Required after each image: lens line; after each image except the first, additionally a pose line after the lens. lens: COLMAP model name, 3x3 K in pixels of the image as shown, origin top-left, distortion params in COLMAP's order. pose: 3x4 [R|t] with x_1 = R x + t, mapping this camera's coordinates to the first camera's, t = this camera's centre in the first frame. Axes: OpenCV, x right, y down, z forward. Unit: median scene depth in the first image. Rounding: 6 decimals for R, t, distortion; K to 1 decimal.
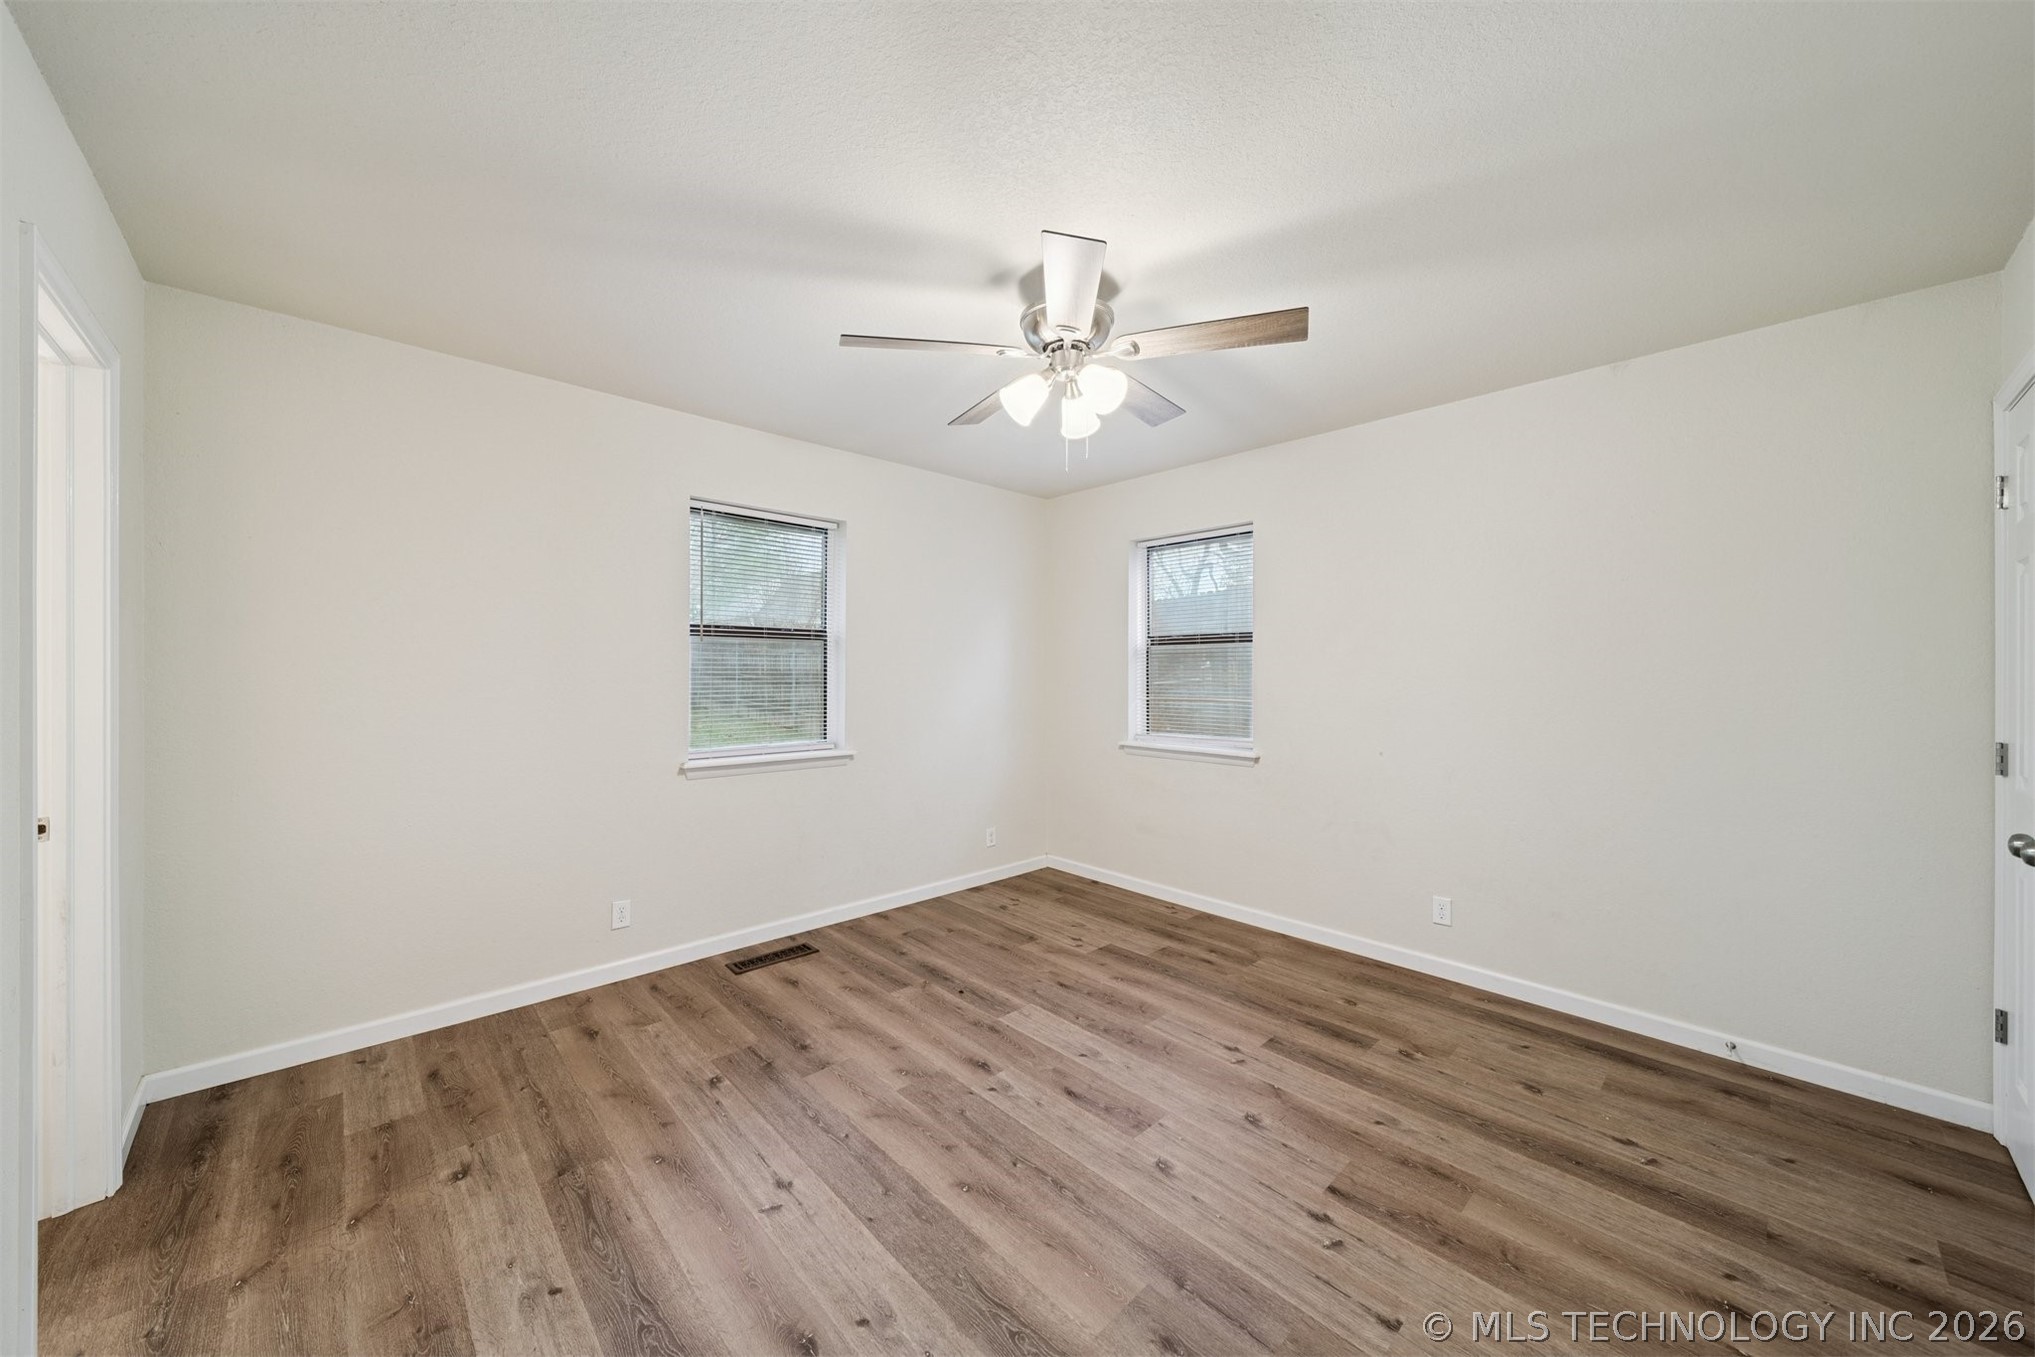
lens RADIAL K [[710.3, 0, 1002.3], [0, 710.3, 669.3], [0, 0, 1]] dist [-0.002169, -0.000126]
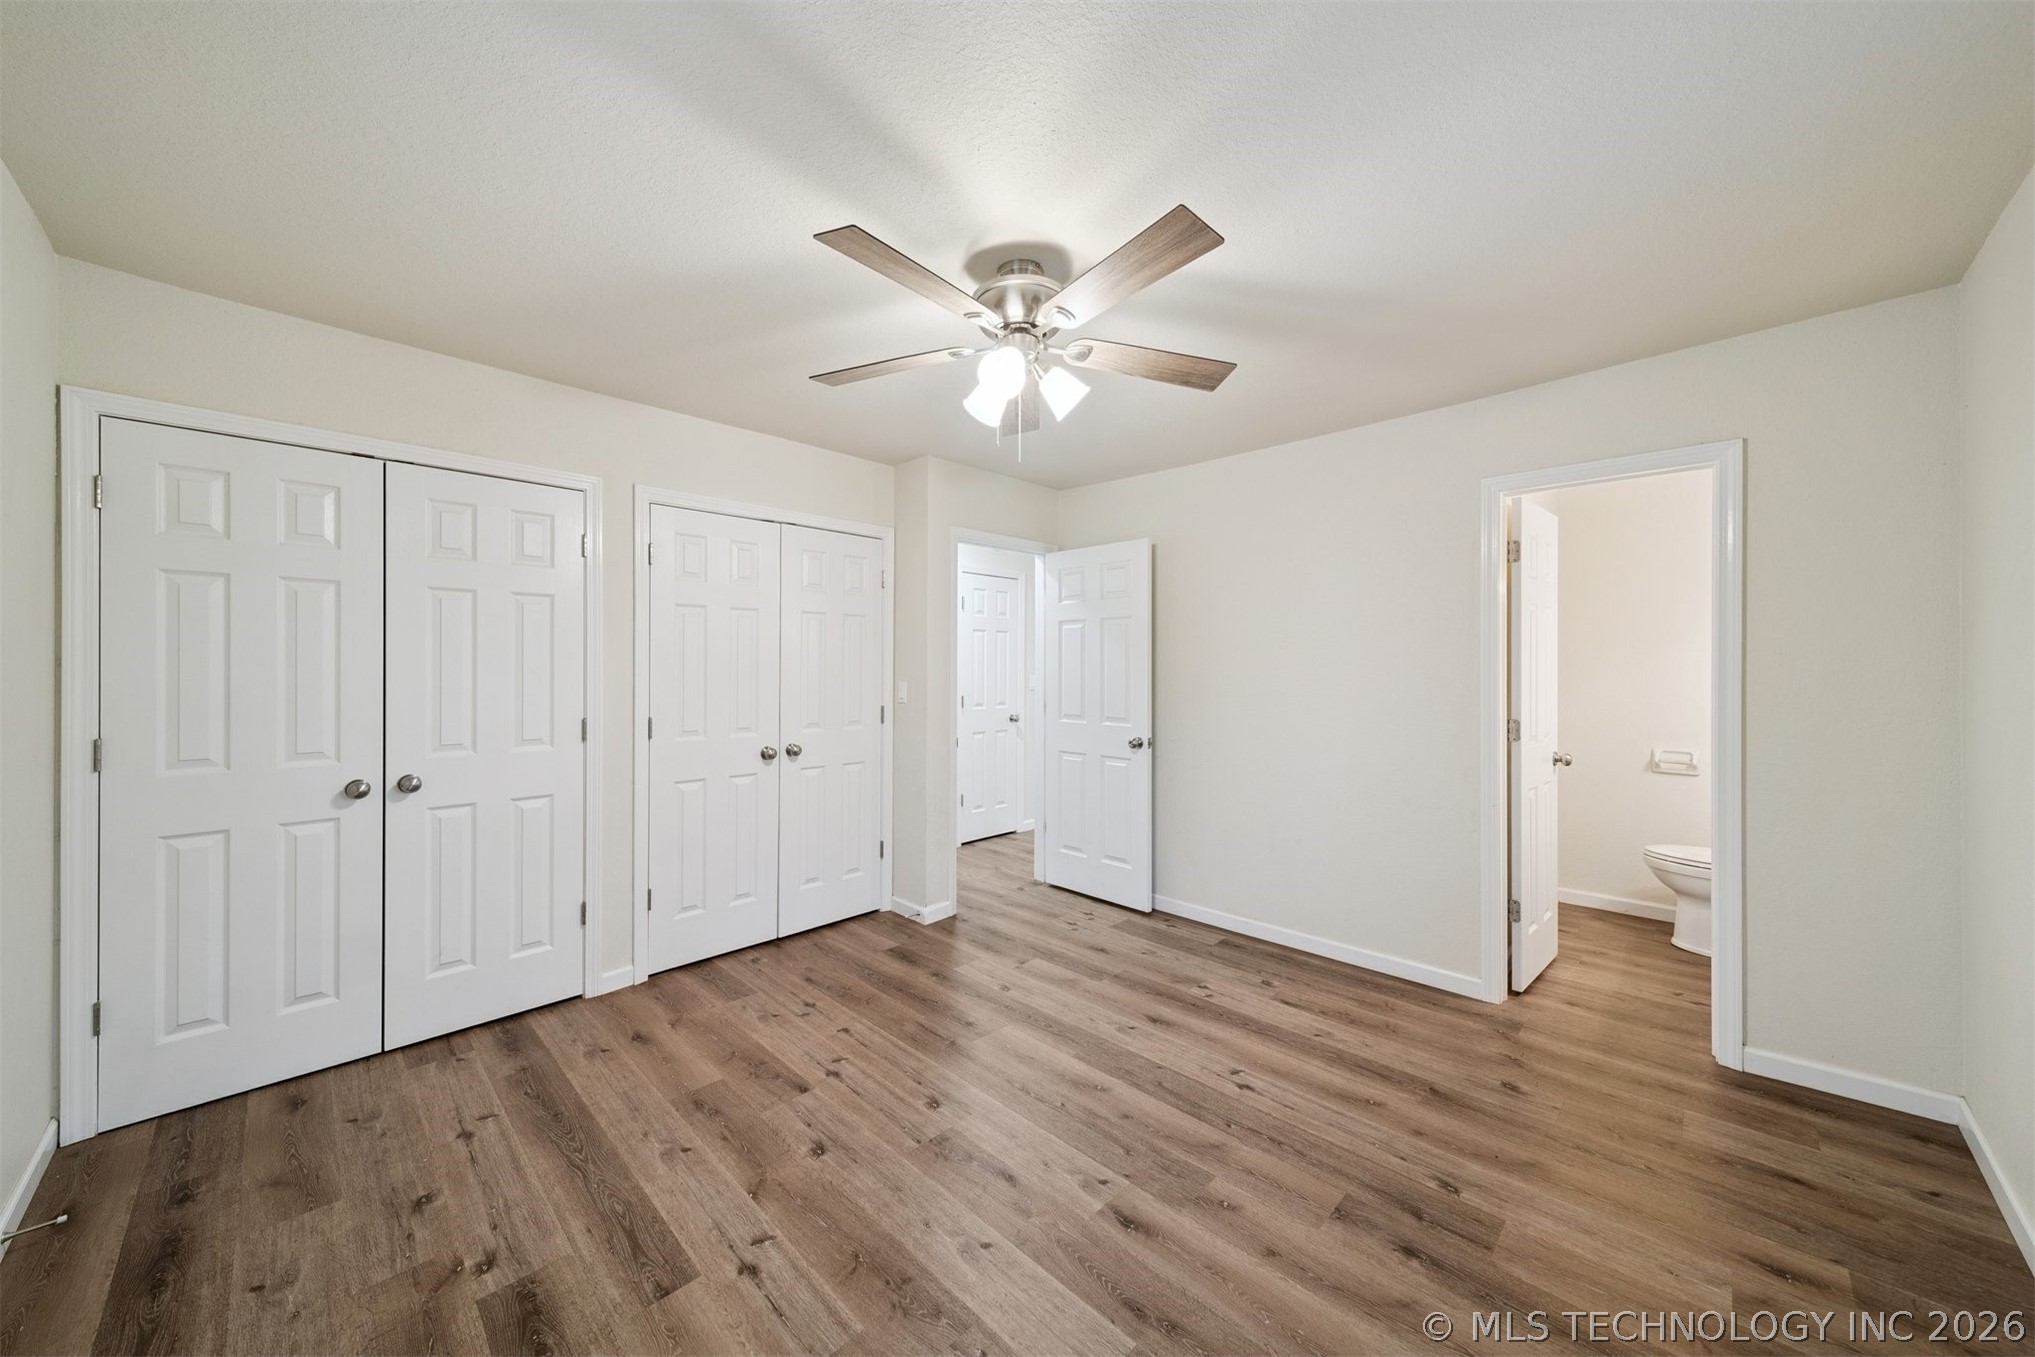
lens RADIAL K [[710.3, 0, 1002.3], [0, 710.3, 669.3], [0, 0, 1]] dist [-0.002169, -0.000126]
pose [[-0.999299, -0.006419, -0.036891, 0.147981], [-0.006406, 0.999979, -0.000479, -0.004643], [0.036893, -0.000242, -0.999319, 1.955972]]
